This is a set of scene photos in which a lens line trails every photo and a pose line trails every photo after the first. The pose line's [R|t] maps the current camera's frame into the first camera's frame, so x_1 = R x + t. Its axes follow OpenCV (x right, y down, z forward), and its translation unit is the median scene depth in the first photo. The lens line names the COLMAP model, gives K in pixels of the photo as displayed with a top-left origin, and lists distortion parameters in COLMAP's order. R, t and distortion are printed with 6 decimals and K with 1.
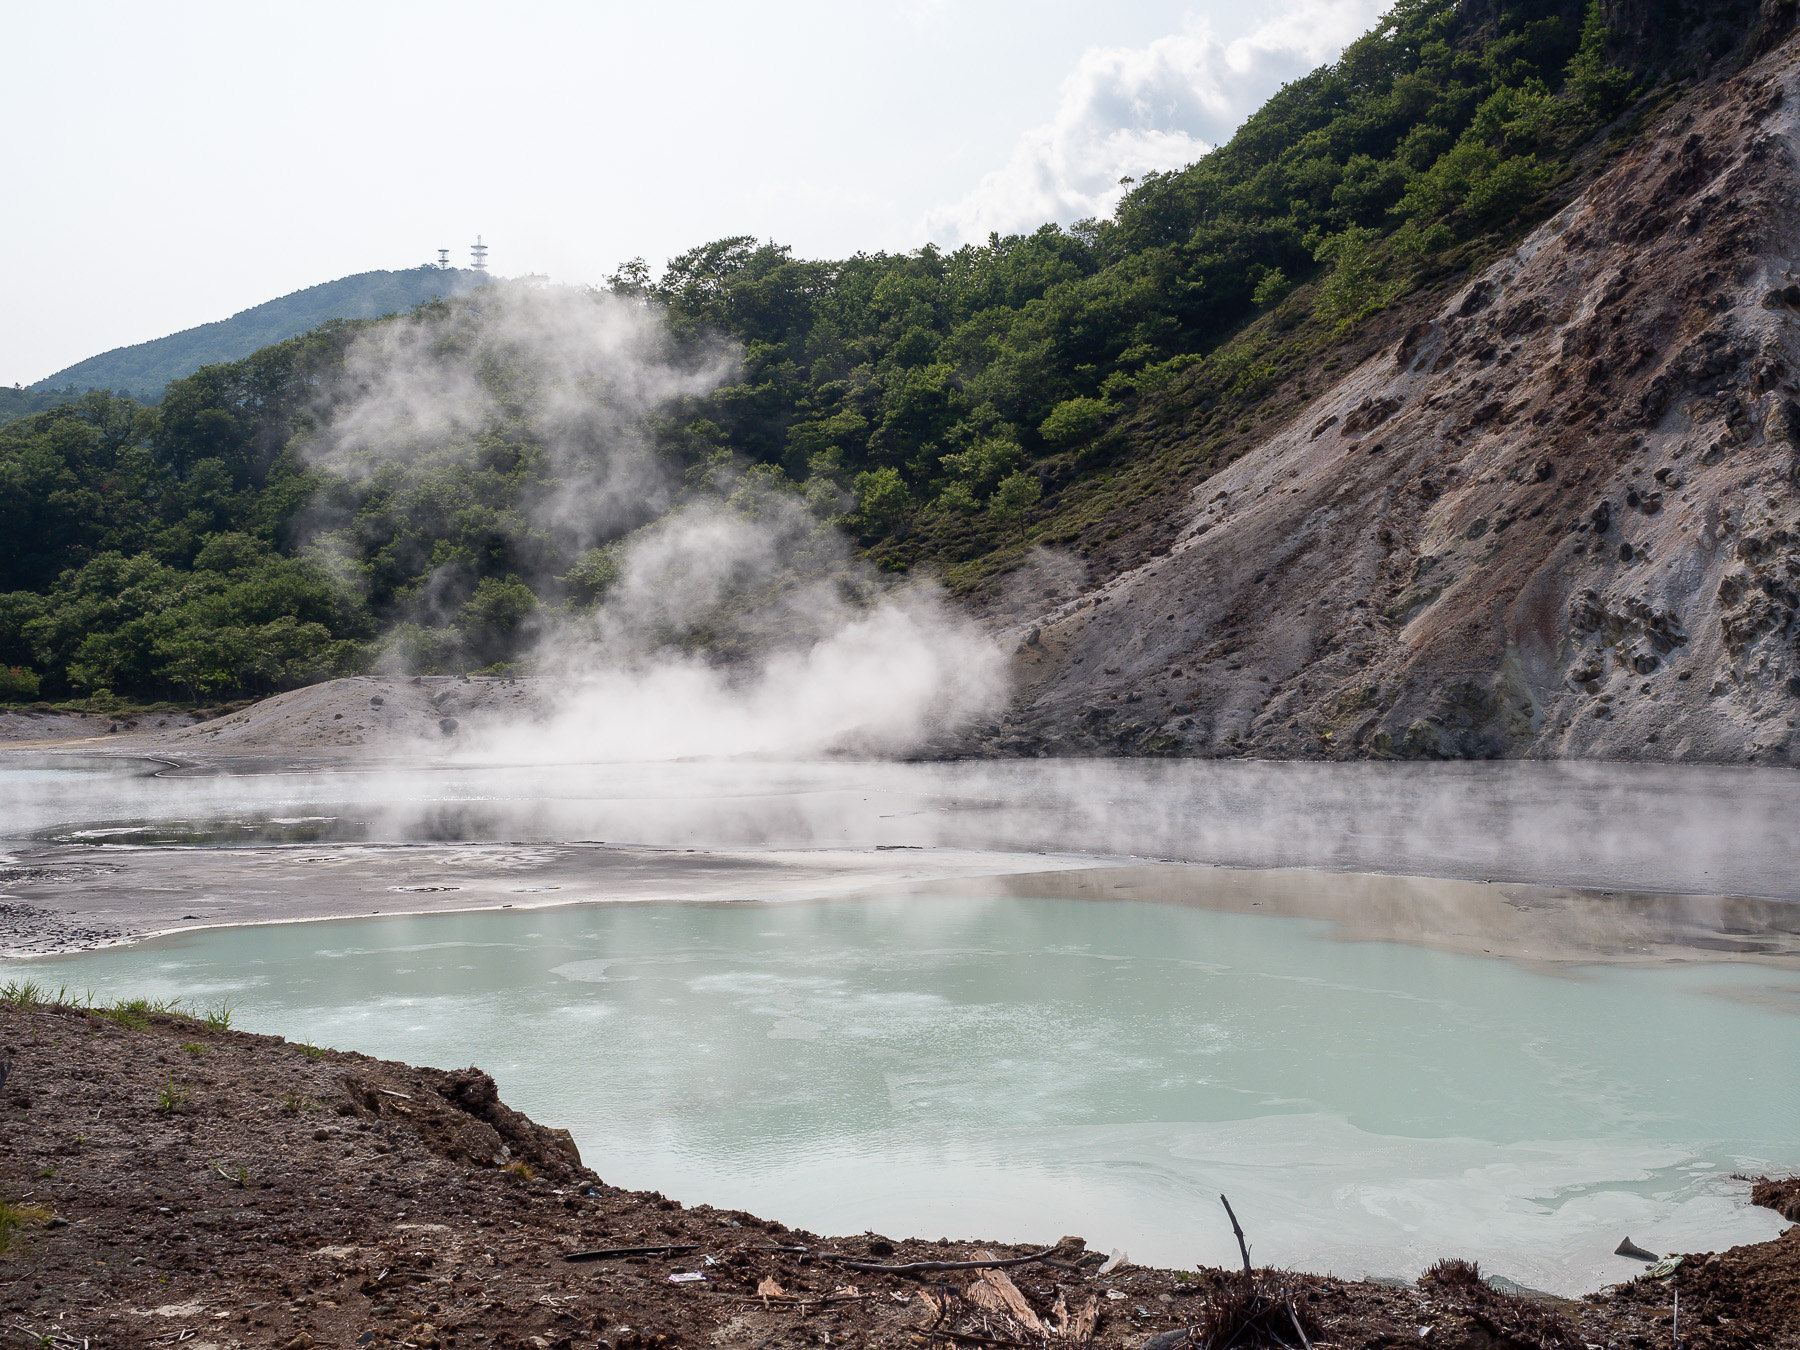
lens RADIAL K [[2208.1, 0, 900.0], [0, 2208.1, 675.0], [0, 0, 1]] dist [-0.000603, -0.003867]
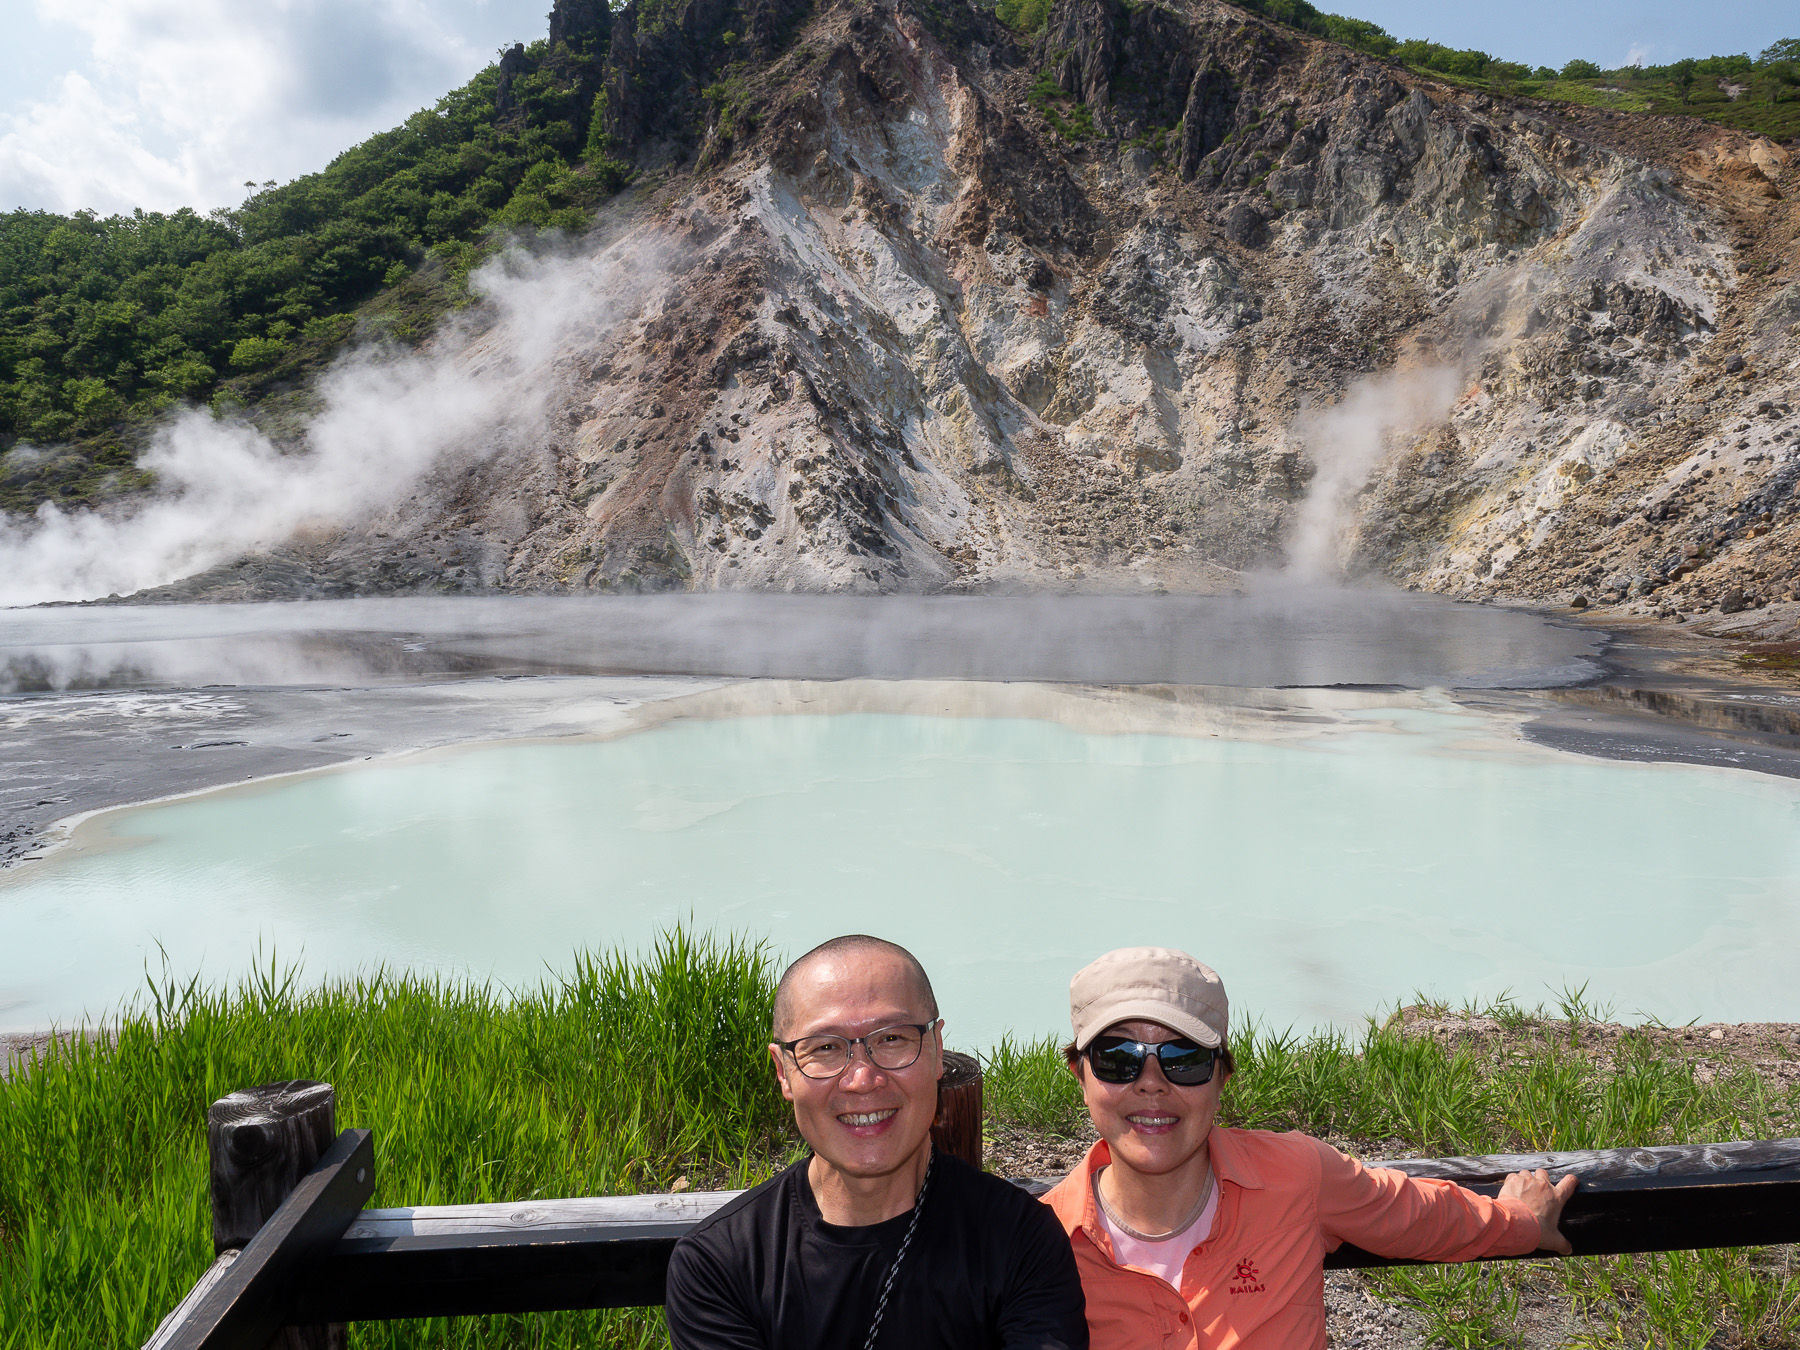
lens RADIAL K [[1295.3, 0, 900.0], [0, 1295.3, 675.0], [0, 0, 1]] dist [-0.001612, 0.003263]
pose [[0.813702, -0.053767, 0.578790, -0.113091], [-0.007416, 0.994672, 0.102826, -0.000466], [-0.581235, -0.087962, 0.808968, 0.124146]]
